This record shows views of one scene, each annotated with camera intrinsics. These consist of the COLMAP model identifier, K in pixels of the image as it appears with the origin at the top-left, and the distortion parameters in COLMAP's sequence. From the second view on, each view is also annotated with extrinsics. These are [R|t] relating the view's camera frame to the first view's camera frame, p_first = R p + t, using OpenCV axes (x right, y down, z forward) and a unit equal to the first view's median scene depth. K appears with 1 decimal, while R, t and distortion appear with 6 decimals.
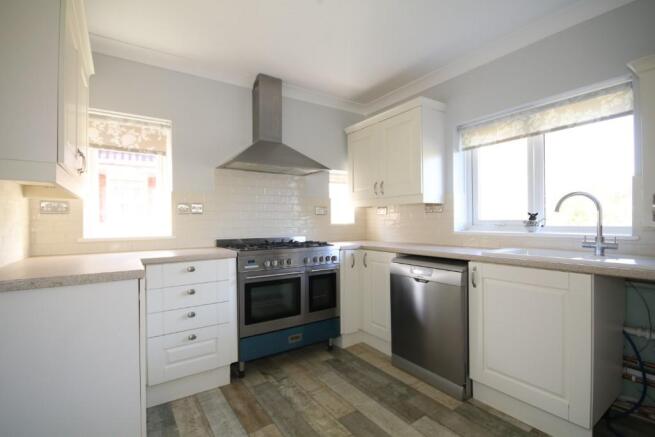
lens RADIAL K [[304.7, 0, 328.8], [0, 304.7, 222.2], [0, 0, 1]] dist [-0.002550, -0.000661]
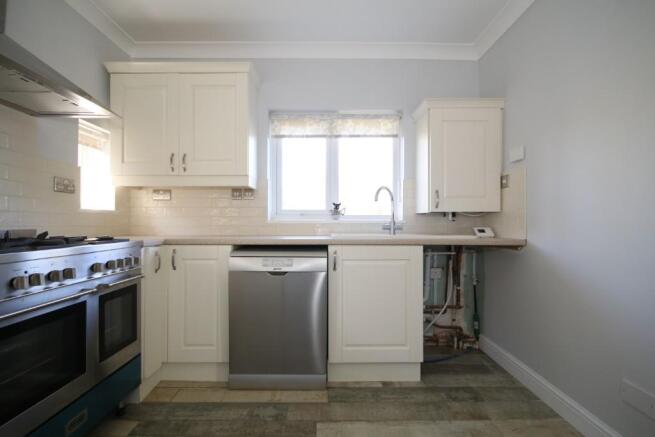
lens RADIAL K [[303.1, 0, 326.0], [0, 303.1, 218.9], [0, 0, 1]] dist [0.017693, -0.015052]
pose [[0.560844, 0.012930, 0.827821, -0.310867], [-0.002768, 0.999902, -0.013743, 0.044753], [-0.827917, 0.005416, 0.560824, 0.369594]]
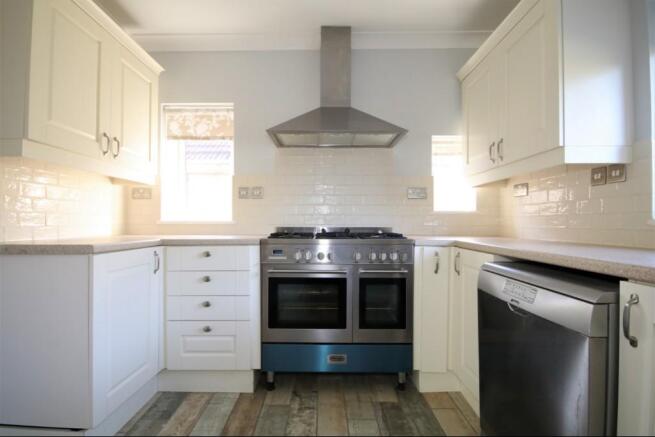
lens RADIAL K [[314.6, 0, 325.5], [0, 314.6, 221.6], [0, 0, 1]] dist [-0.000557, 0.000058]
pose [[0.823077, 0.007401, -0.567882, 0.309215], [-0.009229, 0.999957, -0.000344, 0.045107], [0.567855, 0.005524, 0.823110, 0.353809]]
